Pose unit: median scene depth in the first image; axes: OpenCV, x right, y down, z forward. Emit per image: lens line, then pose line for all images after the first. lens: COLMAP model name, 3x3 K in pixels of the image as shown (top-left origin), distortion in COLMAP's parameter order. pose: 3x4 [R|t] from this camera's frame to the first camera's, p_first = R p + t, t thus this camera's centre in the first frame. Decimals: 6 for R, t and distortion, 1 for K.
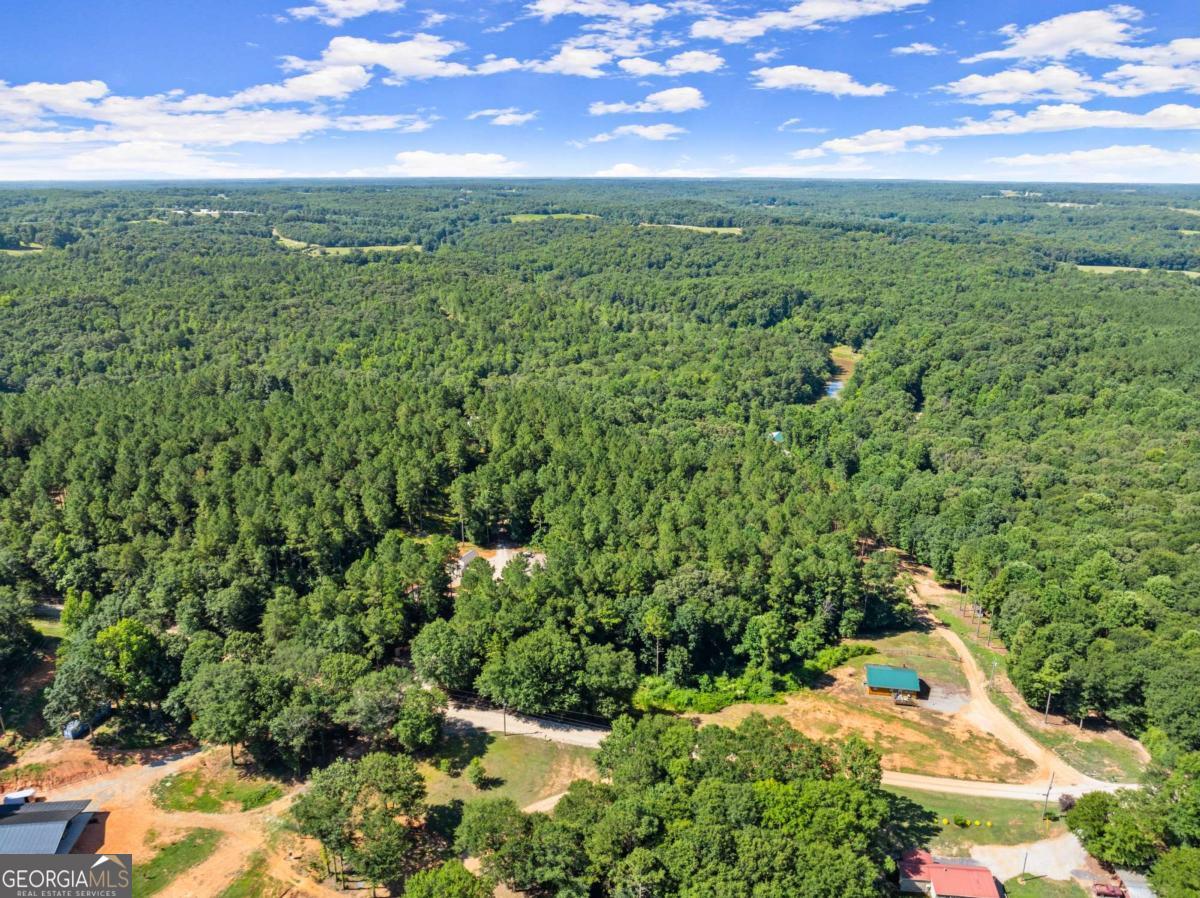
lens RADIAL K [[823.7, 0, 600.0], [0, 823.7, 449.0], [0, 0, 1]] dist [-0.023187, 0.001283]
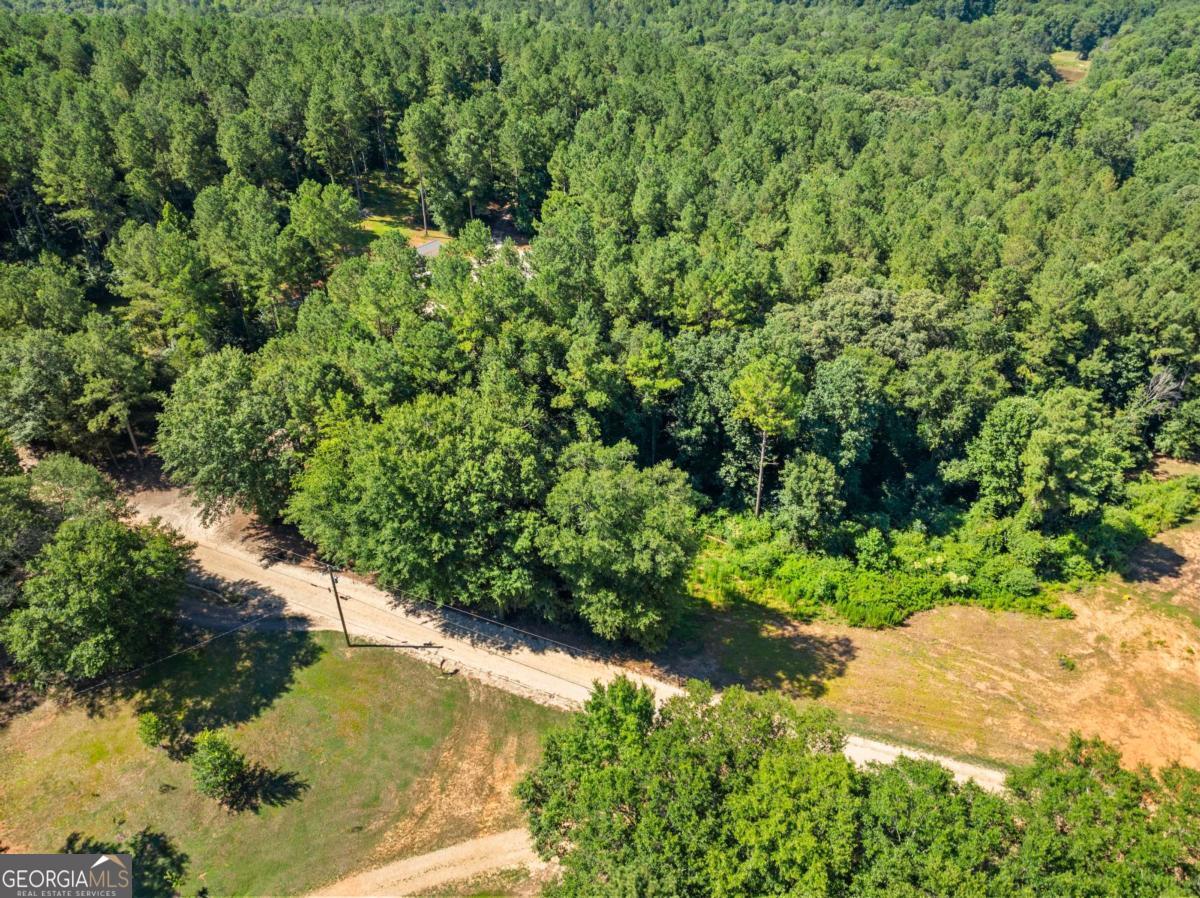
lens RADIAL K [[832.5, 0, 600.0], [0, 832.5, 449.0], [0, 0, 1]] dist [-0.042175, 0.003308]
pose [[0.987669, 0.078497, -0.135454, 0.044287], [-0.038421, 0.960289, 0.276348, 0.122285], [0.151768, -0.267737, 0.951464, 0.571592]]
